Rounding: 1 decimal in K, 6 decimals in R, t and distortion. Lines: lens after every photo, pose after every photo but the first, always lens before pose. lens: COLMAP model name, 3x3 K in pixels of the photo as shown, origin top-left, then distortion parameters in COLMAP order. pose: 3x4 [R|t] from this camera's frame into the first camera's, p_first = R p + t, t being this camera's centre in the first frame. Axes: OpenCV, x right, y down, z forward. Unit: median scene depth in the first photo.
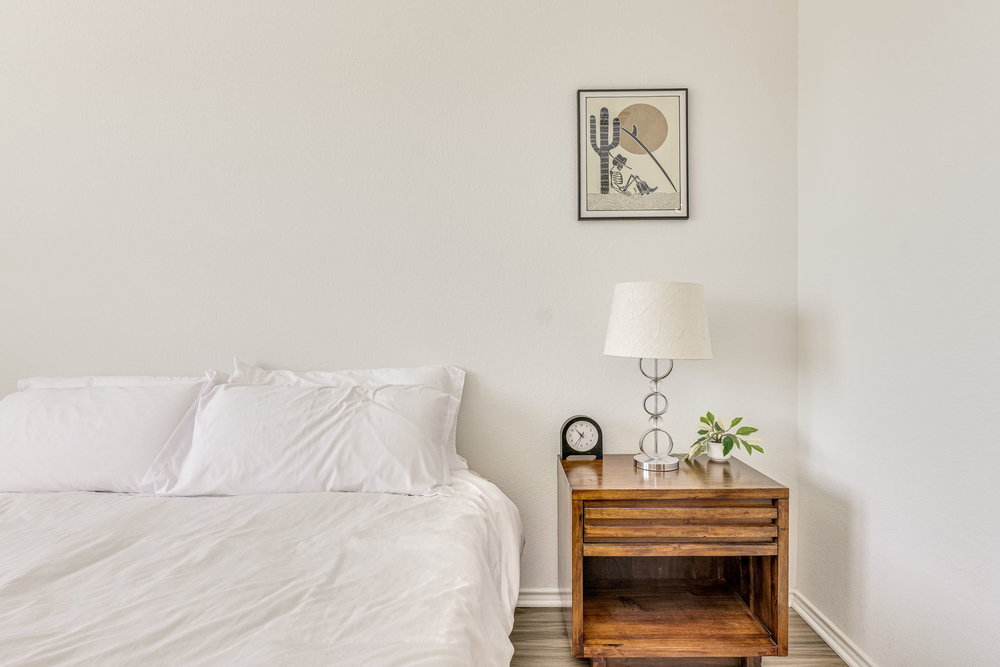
lens RADIAL K [[496.7, 0, 507.1], [0, 496.7, 335.8], [0, 0, 1]] dist [0.002876, 0.000854]
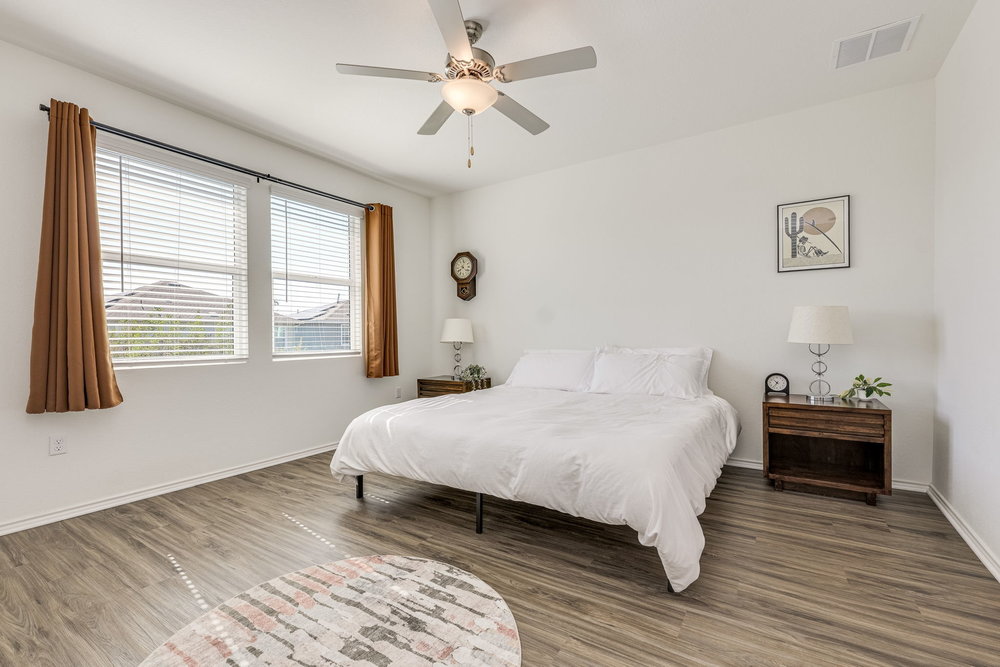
lens RADIAL K [[458.9, 0, 496.9], [0, 458.9, 335.2], [0, 0, 1]] dist [0.020806, 0.000098]
pose [[0.841472, 0.000835, -0.540300, 0.207699], [0.001704, 0.999990, 0.004200, 0.000900], [0.540298, -0.004455, 0.841462, -1.162506]]
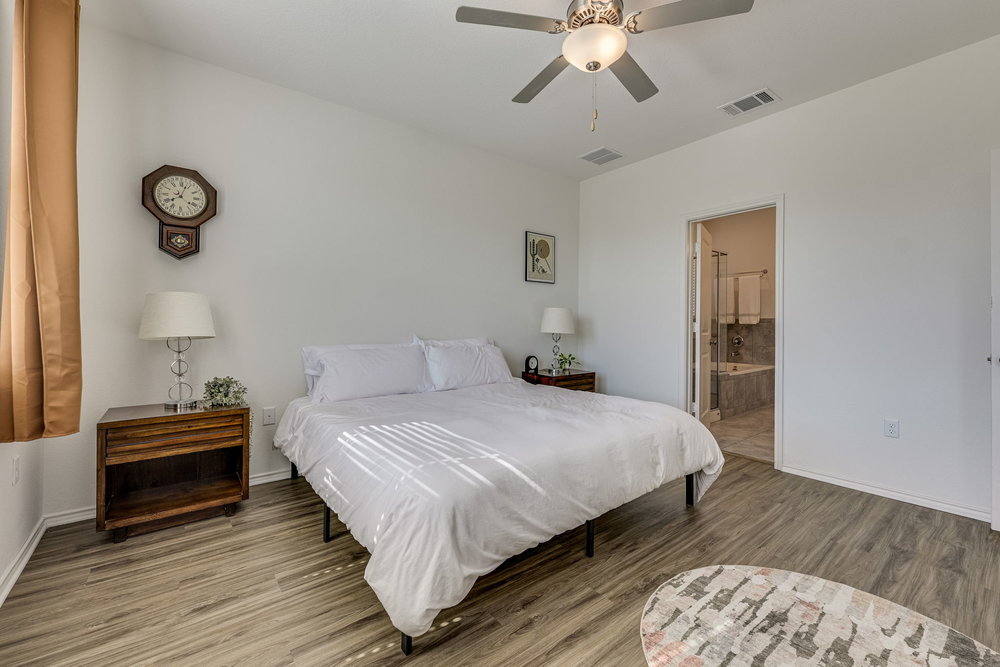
lens RADIAL K [[466.0, 0, 498.2], [0, 466.0, 329.2], [0, 0, 1]] dist [0.000768, -0.000035]
pose [[0.734895, 0.005047, 0.678163, -1.690806], [-0.006027, 0.999981, -0.000911, 0.020485], [-0.678155, -0.003418, 0.734911, -0.720025]]
